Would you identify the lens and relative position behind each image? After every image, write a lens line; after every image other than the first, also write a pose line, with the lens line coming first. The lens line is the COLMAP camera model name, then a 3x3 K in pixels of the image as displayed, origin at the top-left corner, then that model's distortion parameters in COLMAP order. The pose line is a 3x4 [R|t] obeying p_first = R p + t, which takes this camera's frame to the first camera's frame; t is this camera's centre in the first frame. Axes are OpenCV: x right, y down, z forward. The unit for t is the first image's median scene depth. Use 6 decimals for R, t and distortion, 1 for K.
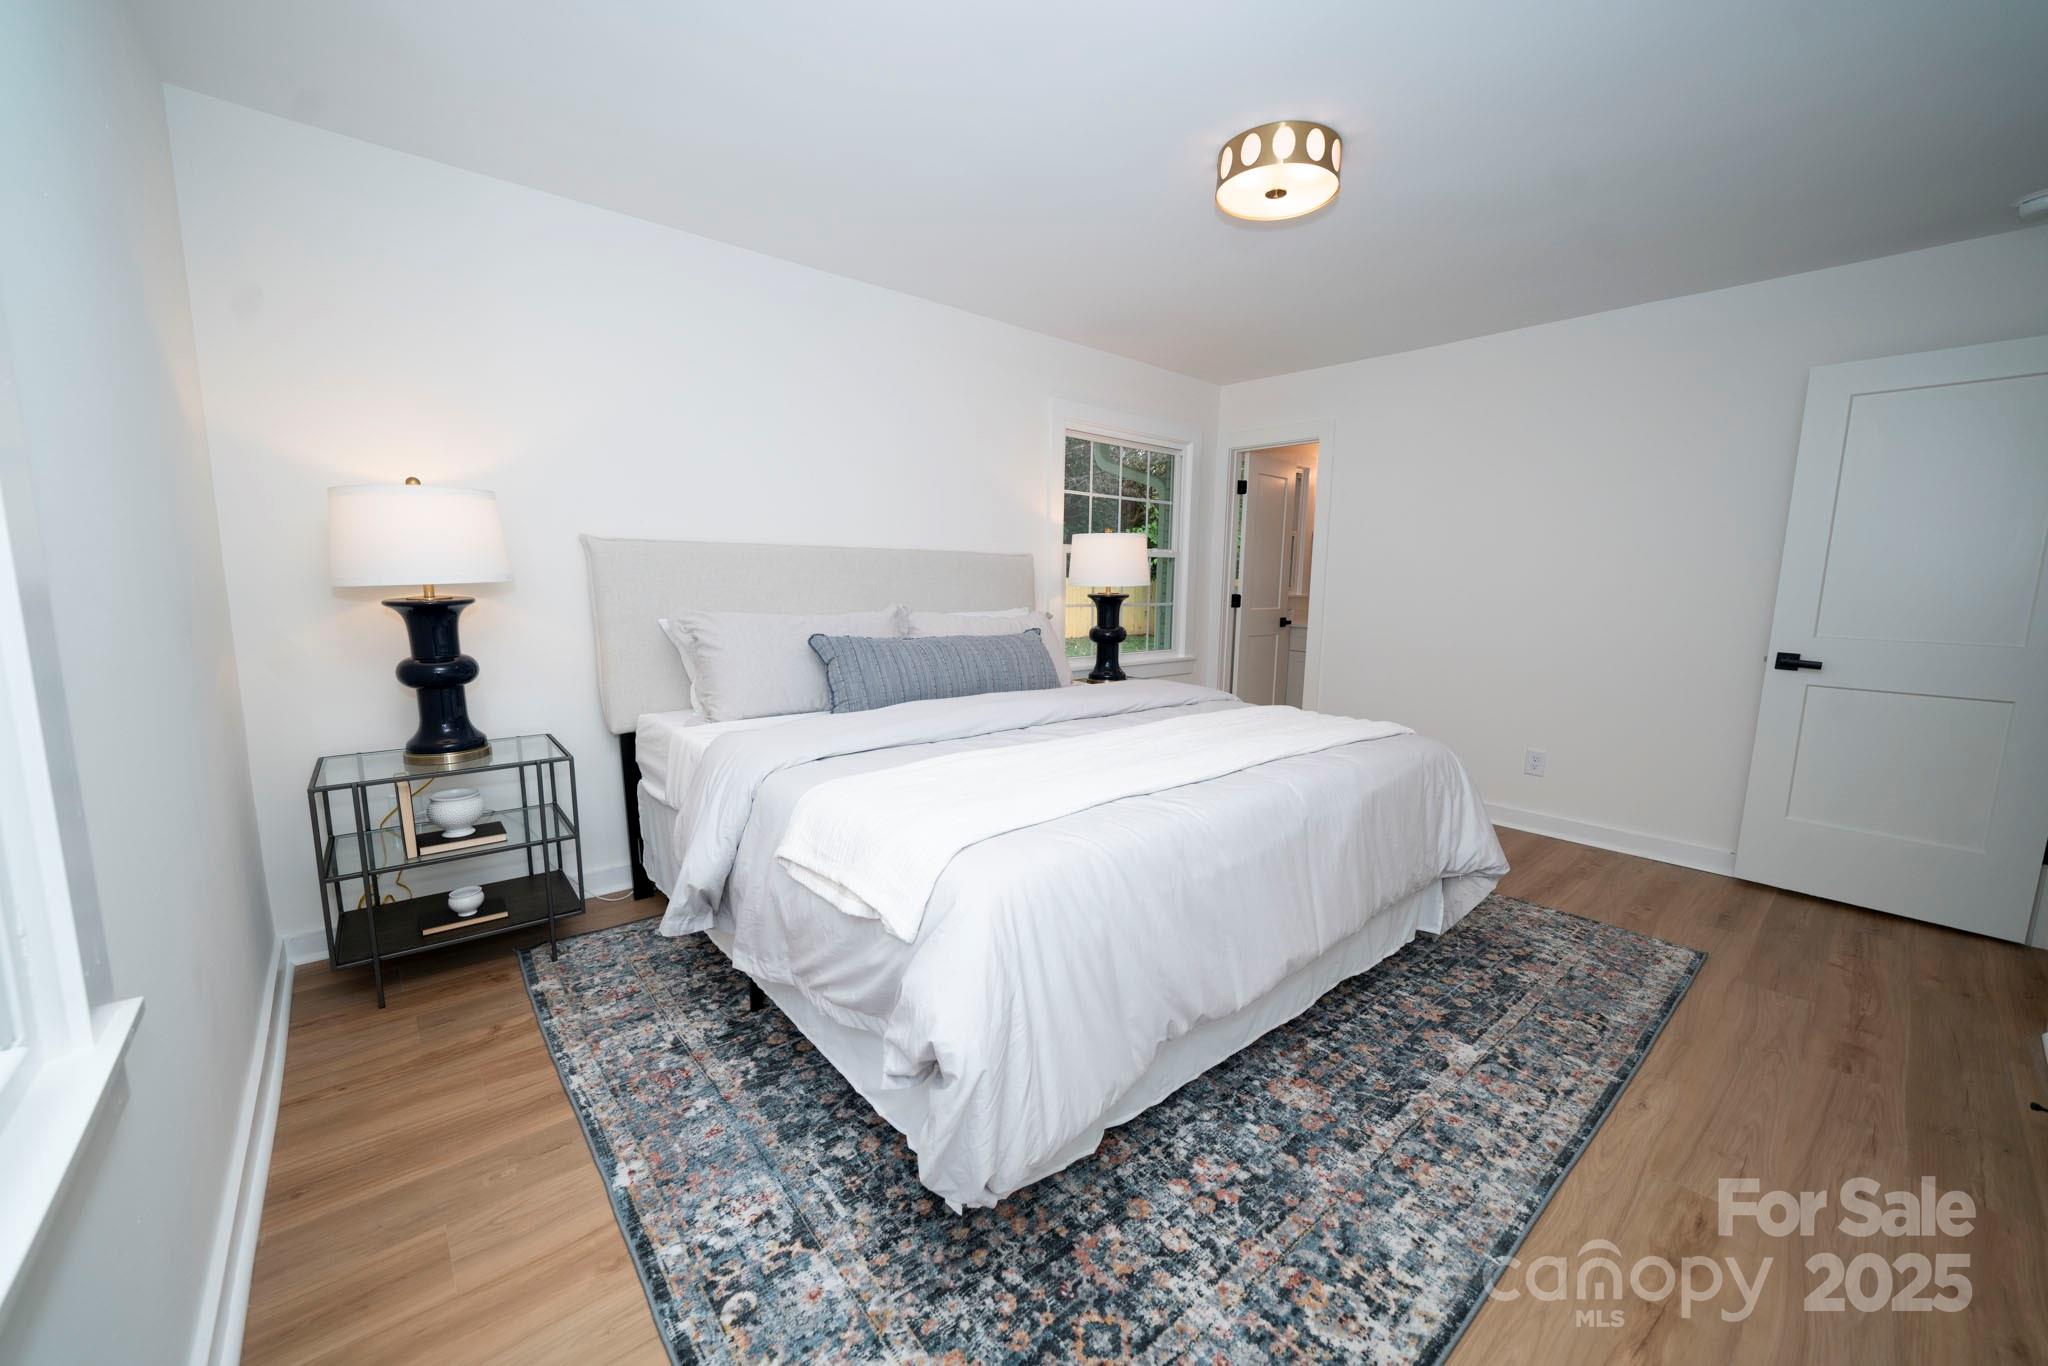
lens RADIAL K [[788.9, 0, 1118.1], [0, 788.9, 710.9], [0, 0, 1]] dist [-0.007183, -0.000039]
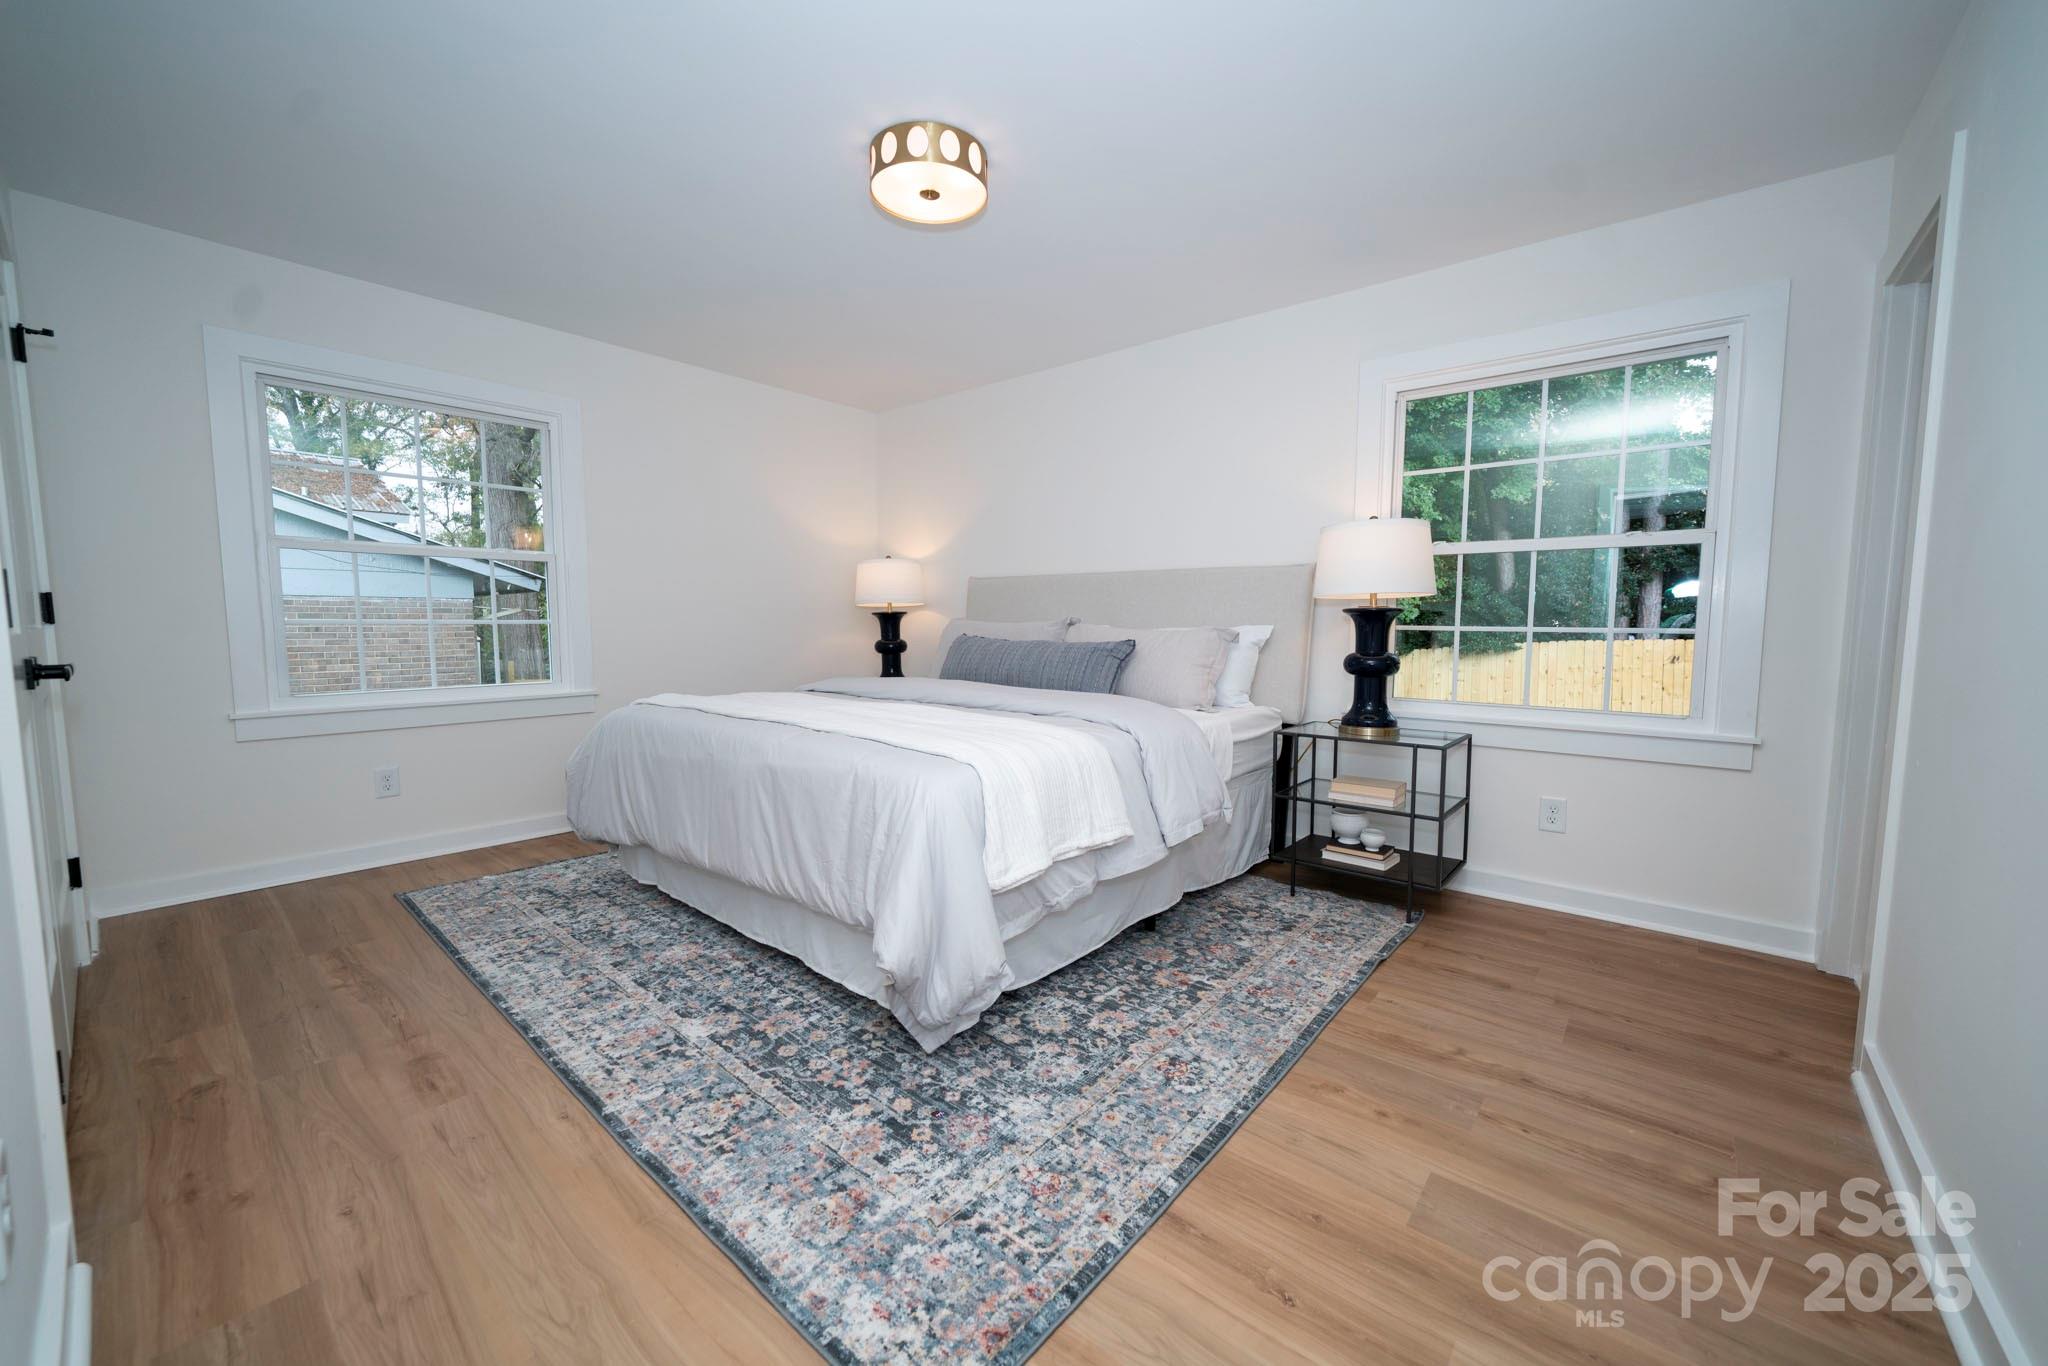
lens RADIAL K [[762.5, 0, 1025.6], [0, 762.5, 689.4], [0, 0, 1]] dist [-0.007928, 0.000146]
pose [[0.106566, 0.103154, -0.988940, 1.312078], [-0.137795, 0.986539, 0.088055, -0.169074], [0.984711, 0.126887, 0.119345, 1.114598]]
